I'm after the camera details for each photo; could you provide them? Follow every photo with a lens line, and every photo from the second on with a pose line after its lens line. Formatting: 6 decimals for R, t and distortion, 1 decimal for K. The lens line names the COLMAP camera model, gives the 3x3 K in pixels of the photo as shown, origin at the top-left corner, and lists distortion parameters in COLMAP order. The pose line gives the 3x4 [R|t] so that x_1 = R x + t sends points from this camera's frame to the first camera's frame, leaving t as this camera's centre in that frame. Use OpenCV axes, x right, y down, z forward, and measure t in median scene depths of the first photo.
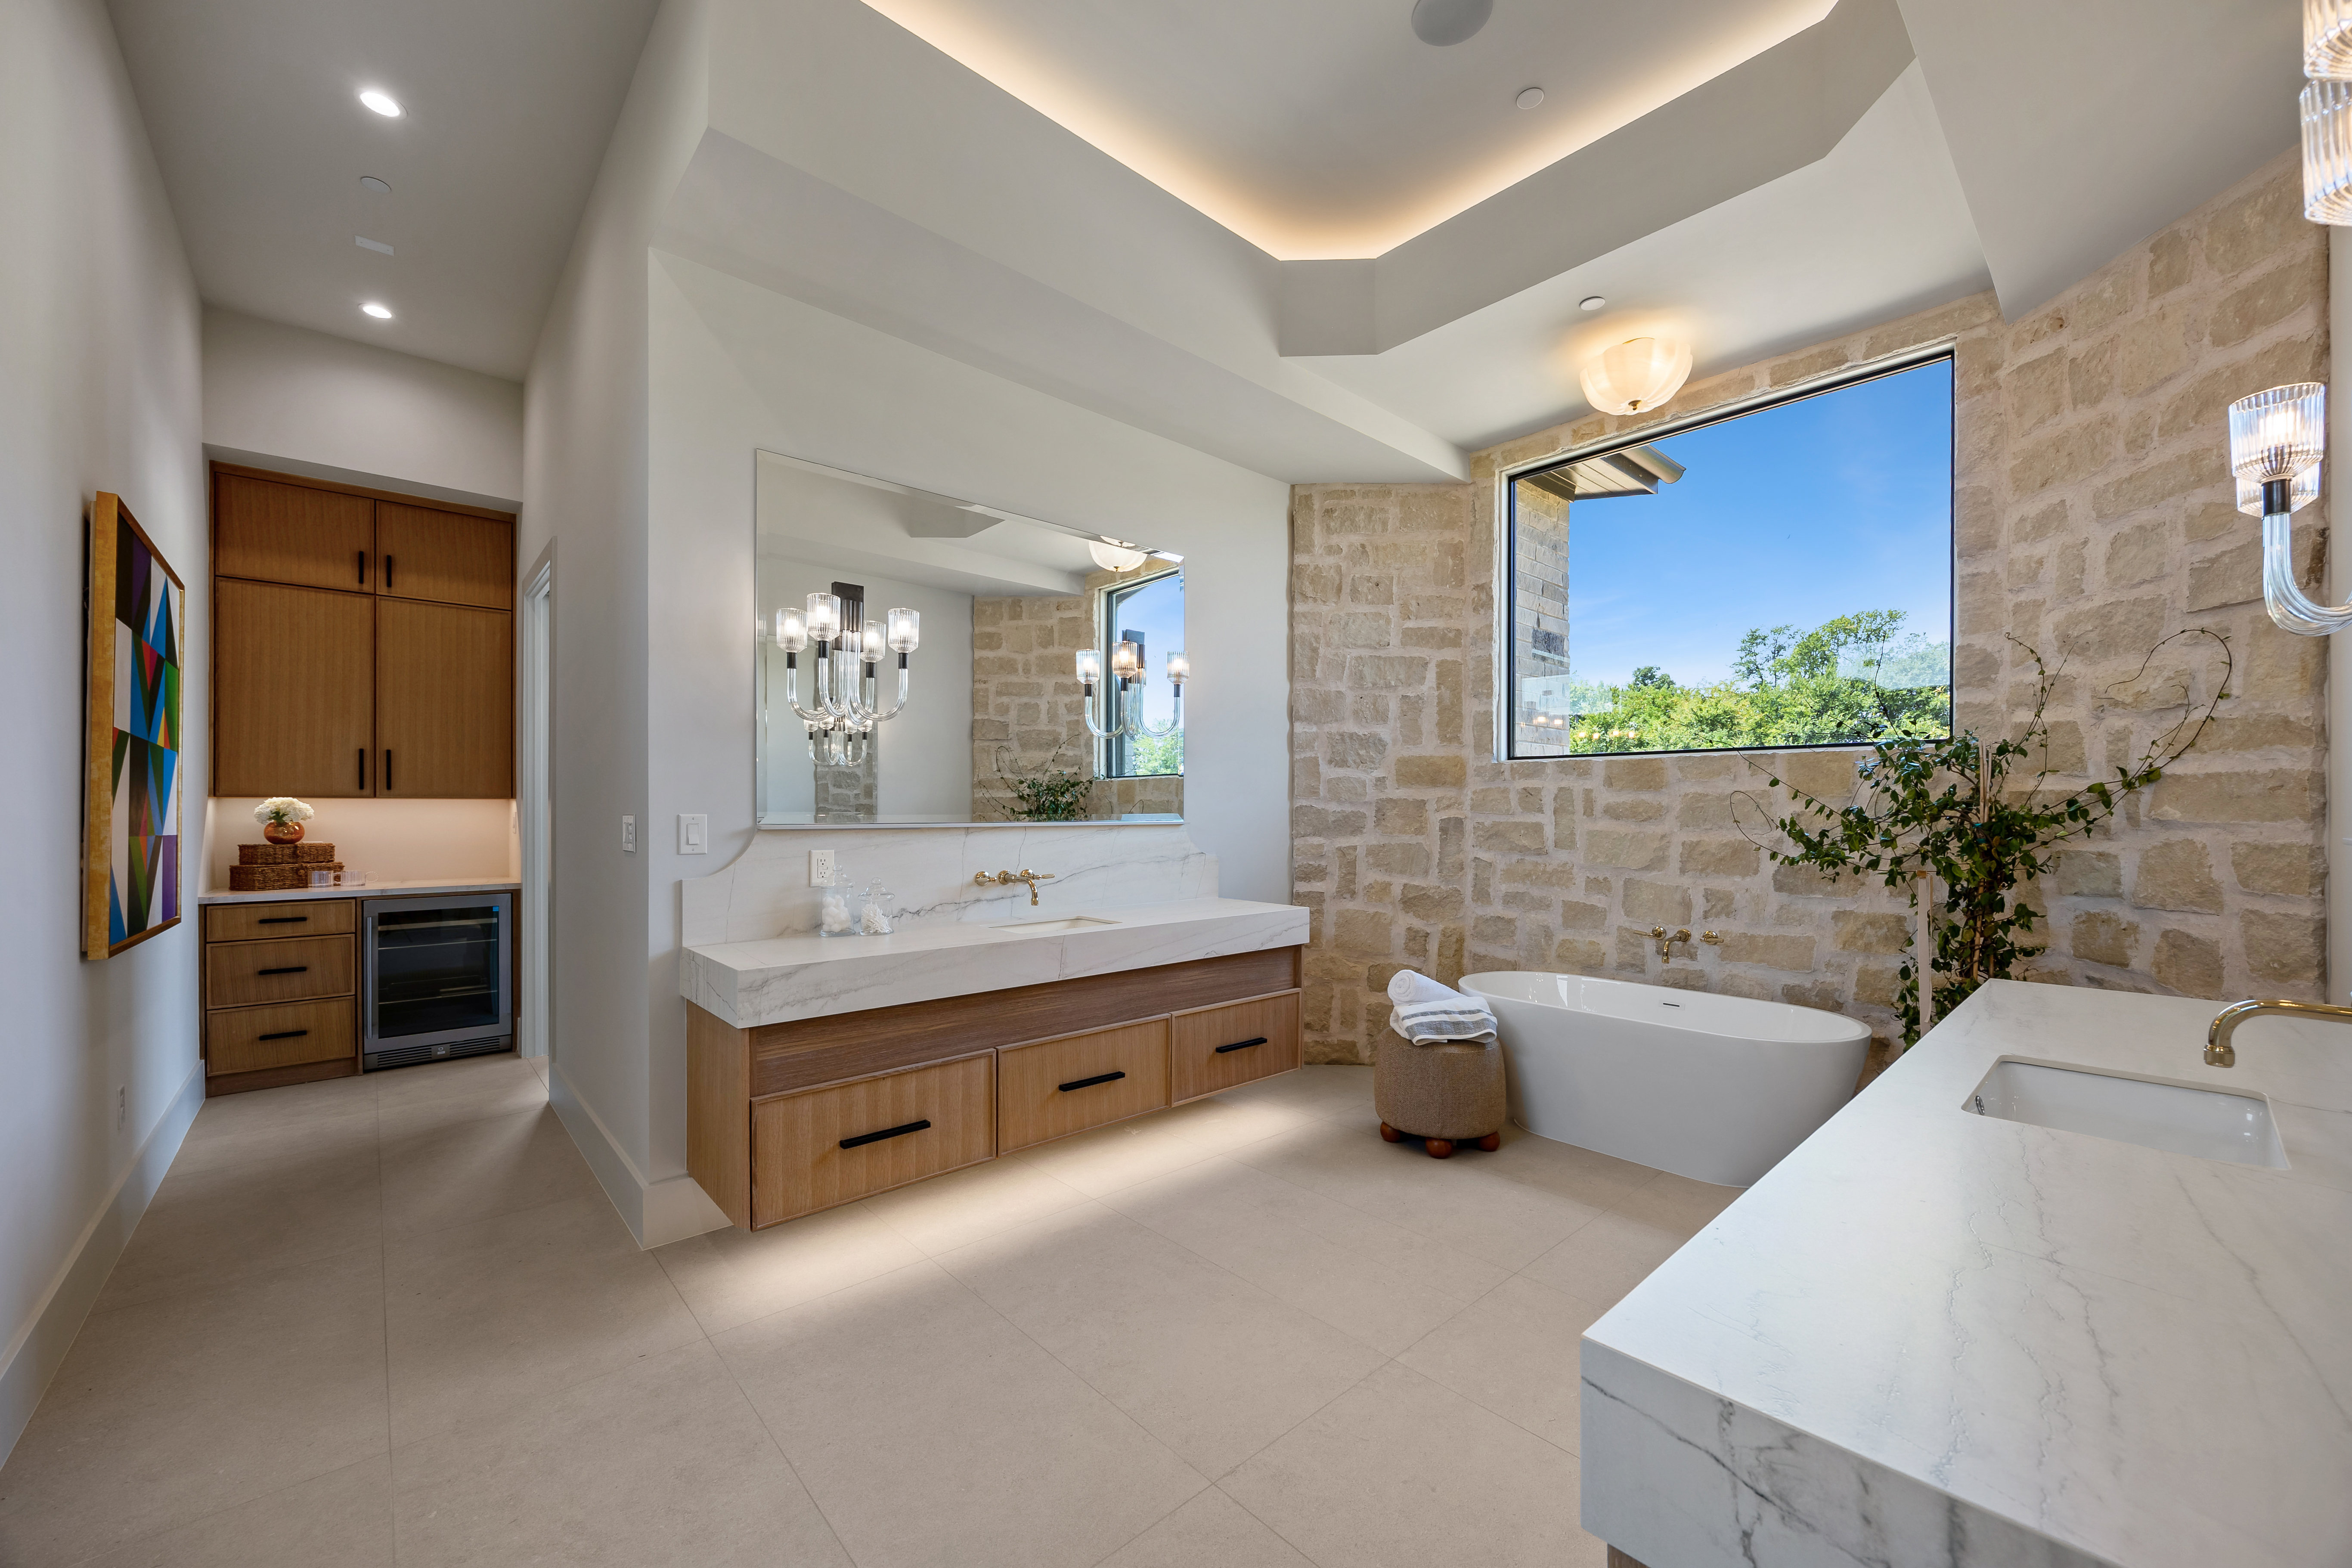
lens RADIAL K [[911.7, 0, 1171.9], [0, 911.7, 812.8], [0, 0, 1]] dist [0.001054, 0.000139]
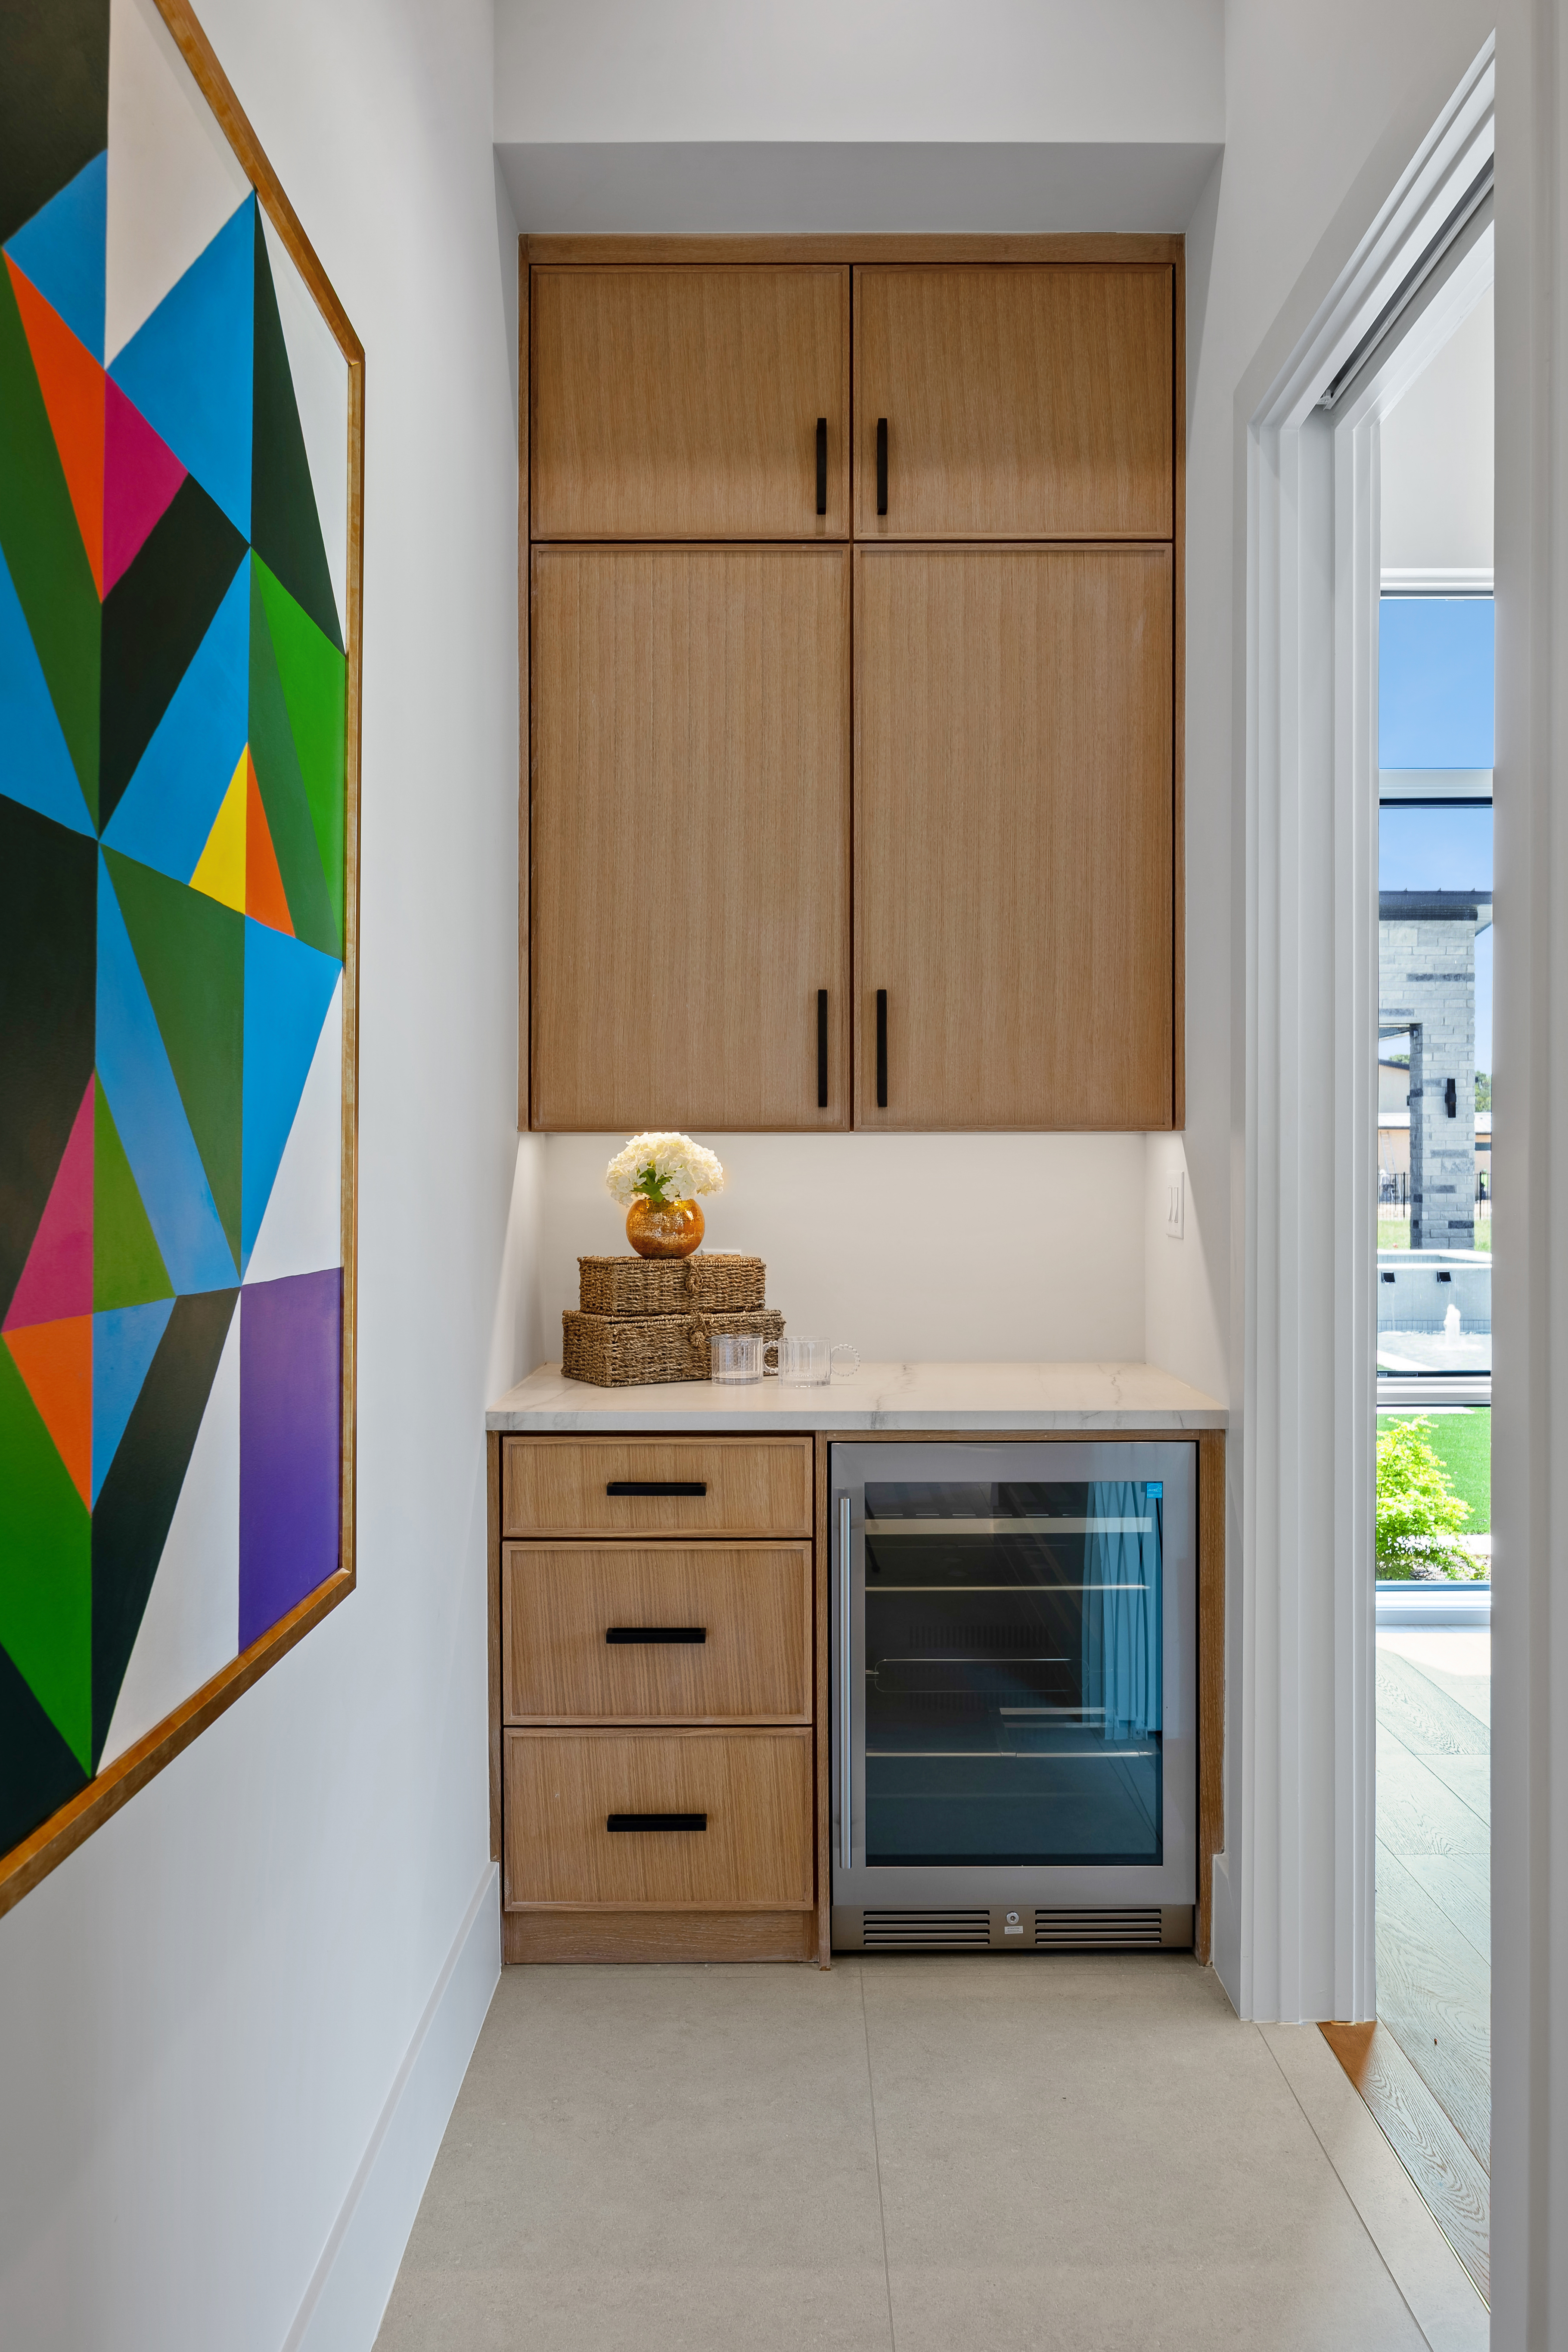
lens RADIAL K [[1759.7, 0, 784.0], [0, 1759.7, 1176.0], [0, 0, 1]] dist [-0.000517, 0.000087]
pose [[0.744977, 0.004873, -0.667072, -0.469664], [0.000975, 0.999964, 0.008393, -0.005051], [0.667090, -0.006903, 0.744946, 0.510251]]
